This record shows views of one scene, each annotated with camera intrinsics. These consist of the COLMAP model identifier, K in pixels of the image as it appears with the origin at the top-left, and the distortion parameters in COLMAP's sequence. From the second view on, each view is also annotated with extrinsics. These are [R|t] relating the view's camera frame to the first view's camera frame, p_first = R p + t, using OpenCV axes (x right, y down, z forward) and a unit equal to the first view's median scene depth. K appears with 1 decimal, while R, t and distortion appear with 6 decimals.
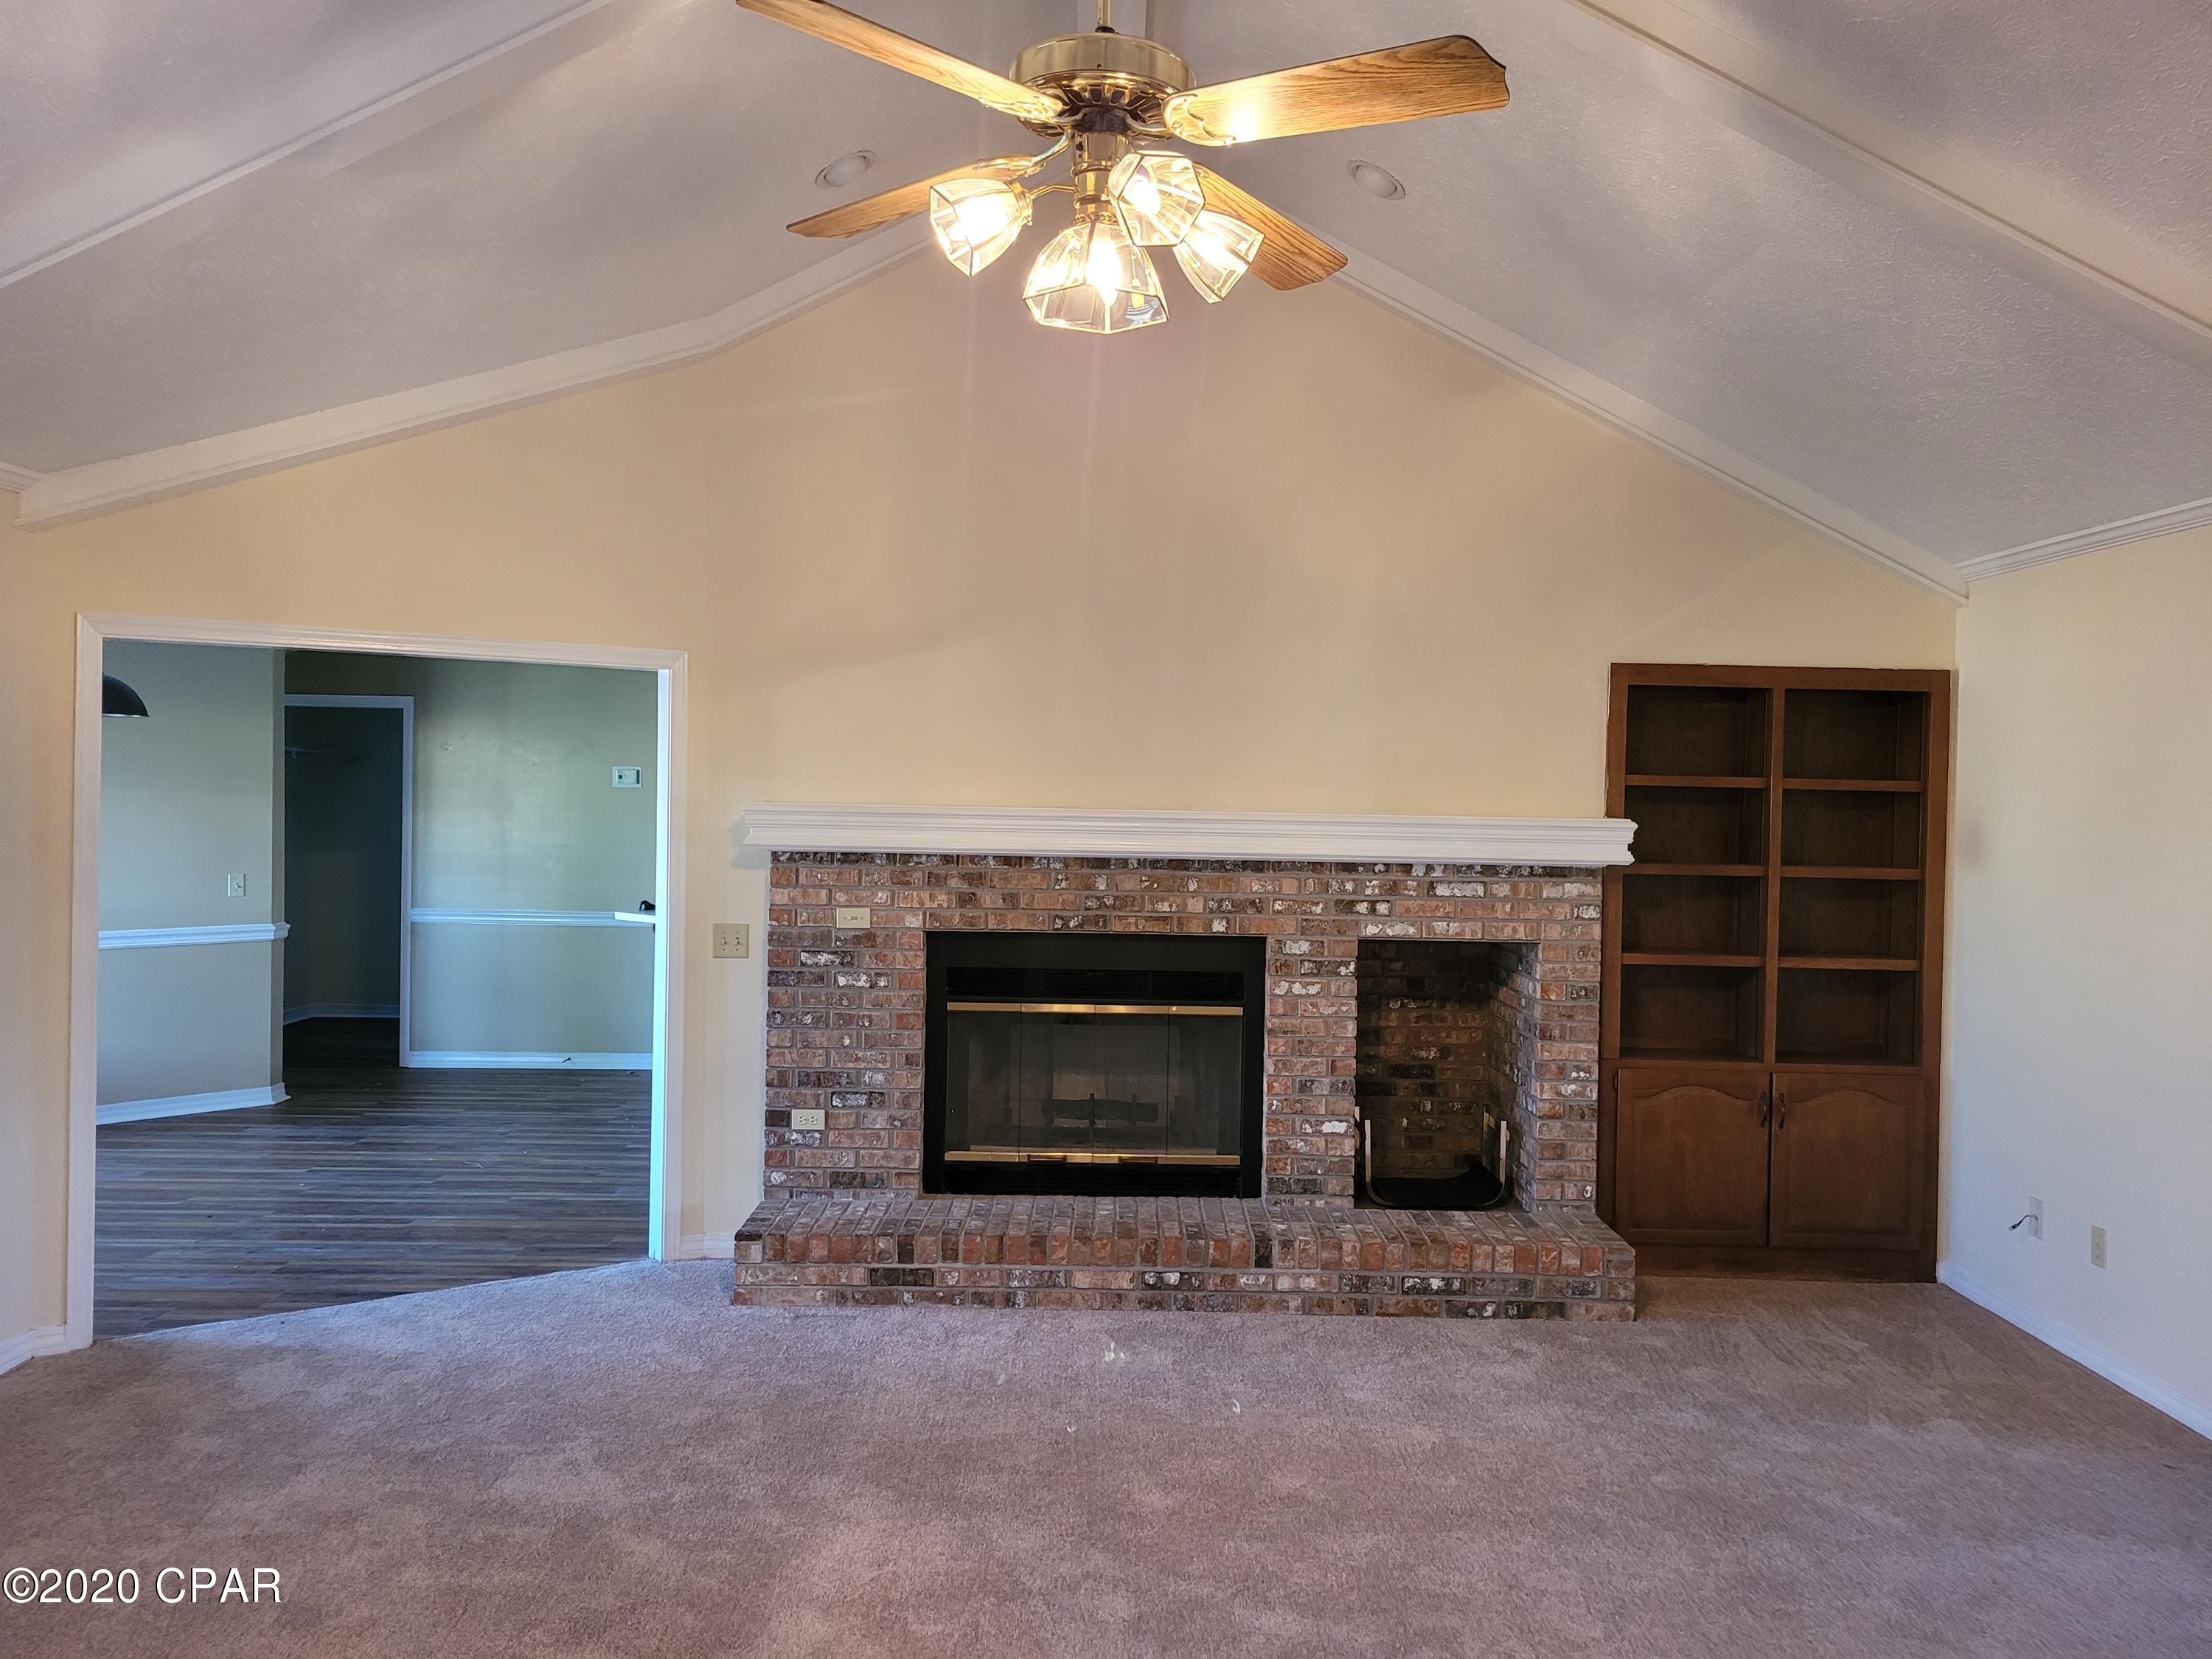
lens RADIAL K [[1674.5, 0, 1106.5], [0, 1674.5, 825.1], [0, 0, 1]] dist [0.058869, -0.028555]
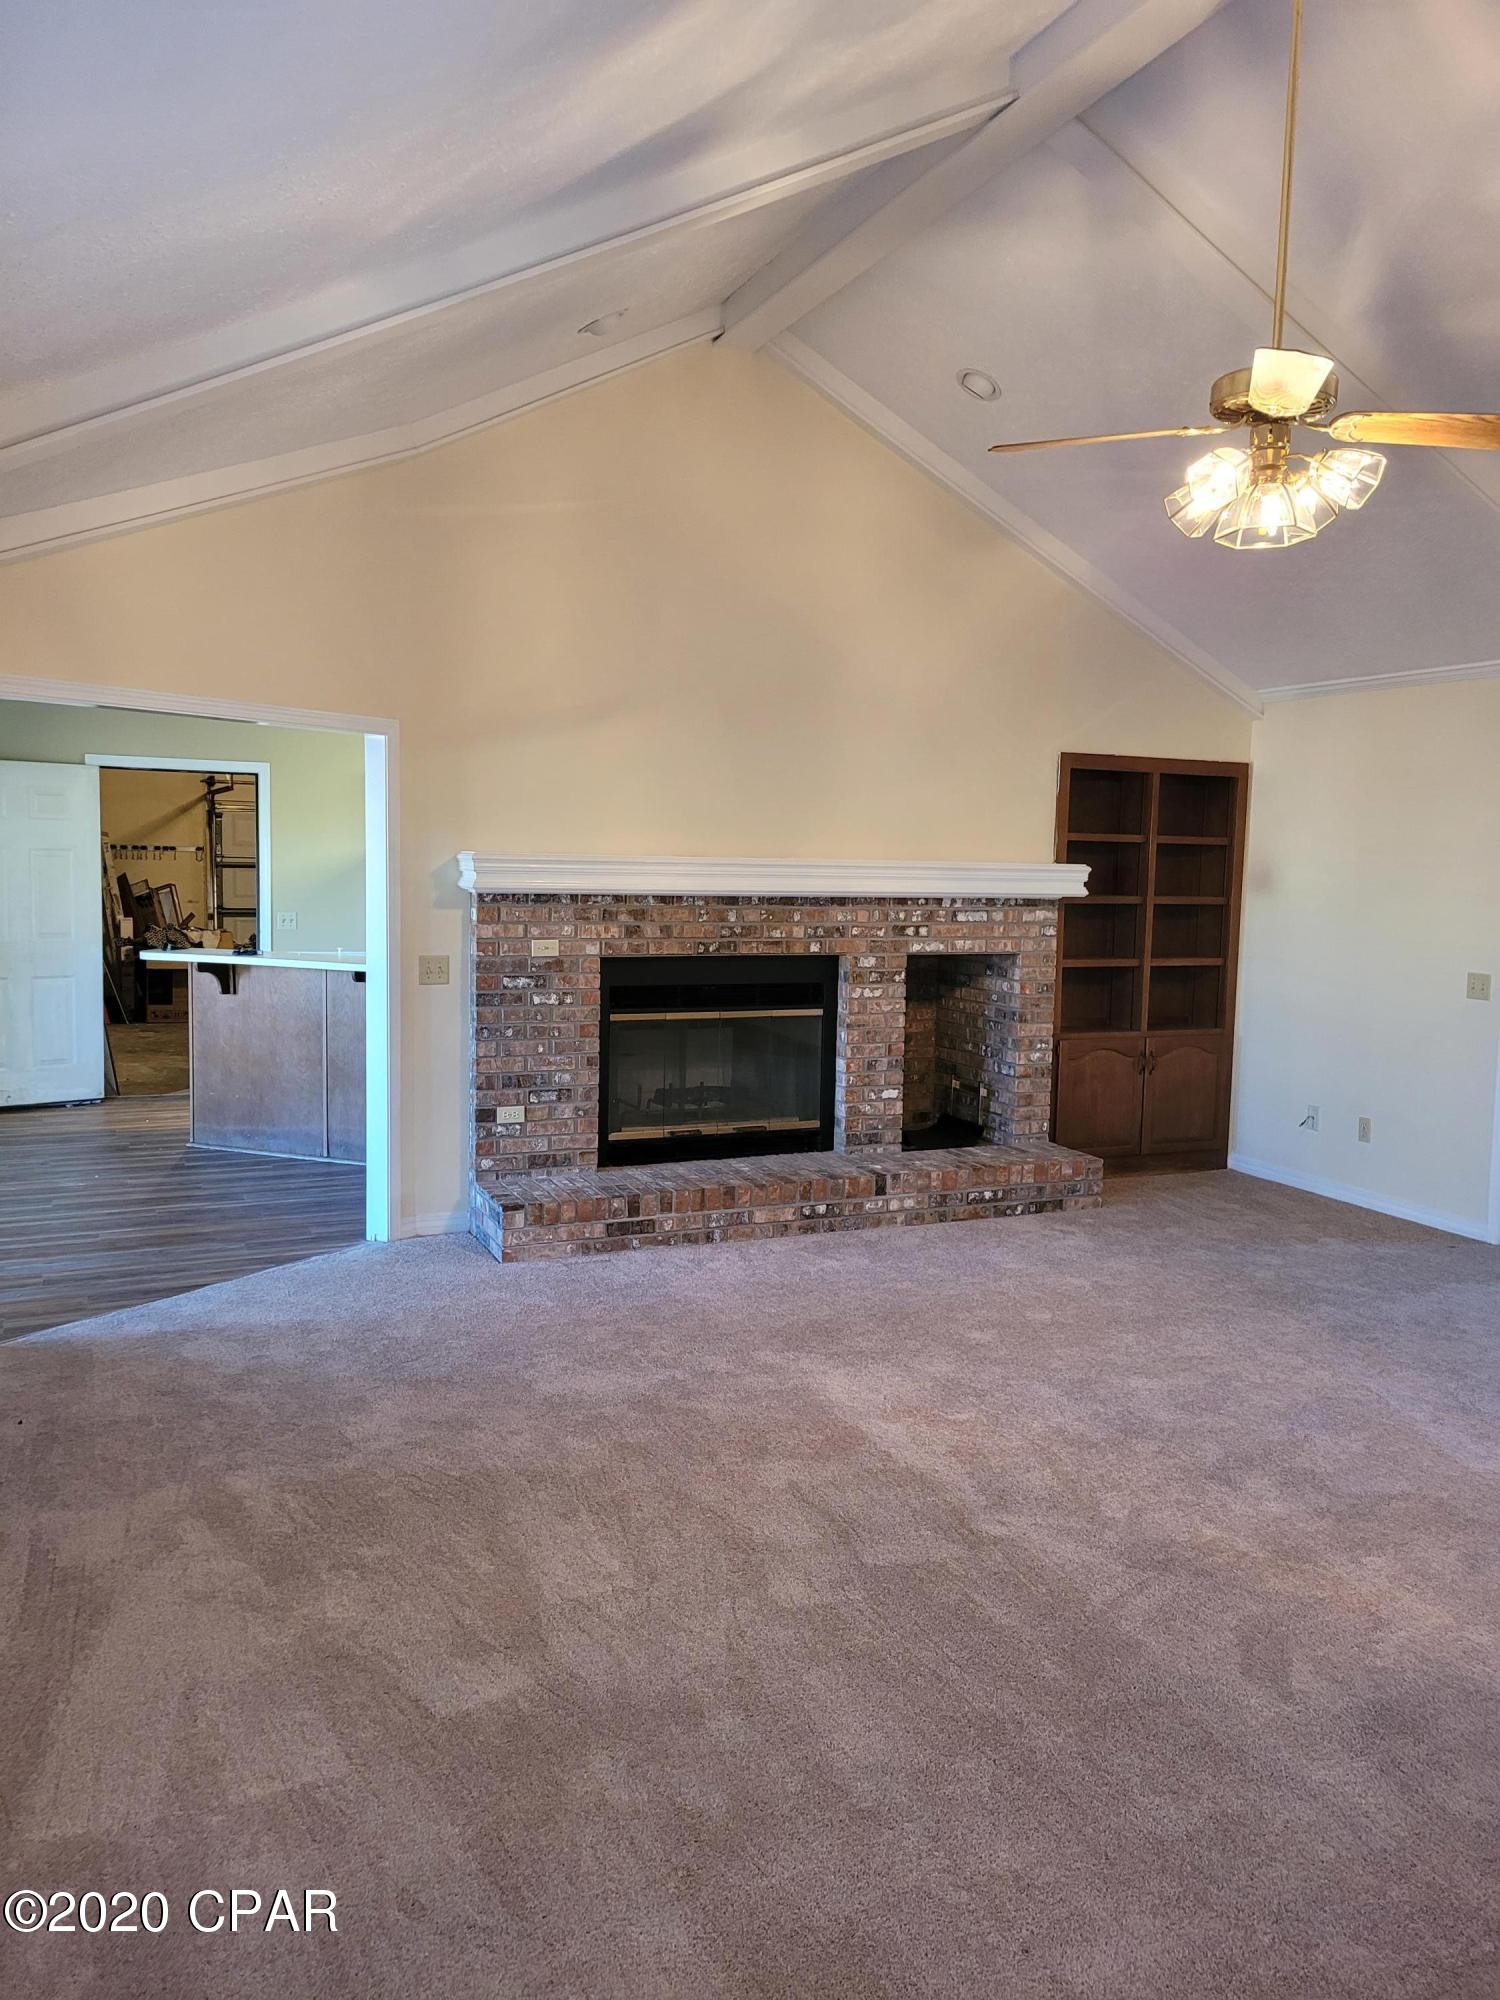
lens RADIAL K [[1514.0, 0, 745.8], [0, 1514.0, 1003.2], [0, 0, 1]] dist [0.058869, -0.028555]
pose [[0.914906, -0.038872, 0.401791, -0.459878], [0.003146, 0.996009, 0.089199, -0.002150], [-0.403655, -0.080345, 0.911377, -0.060136]]
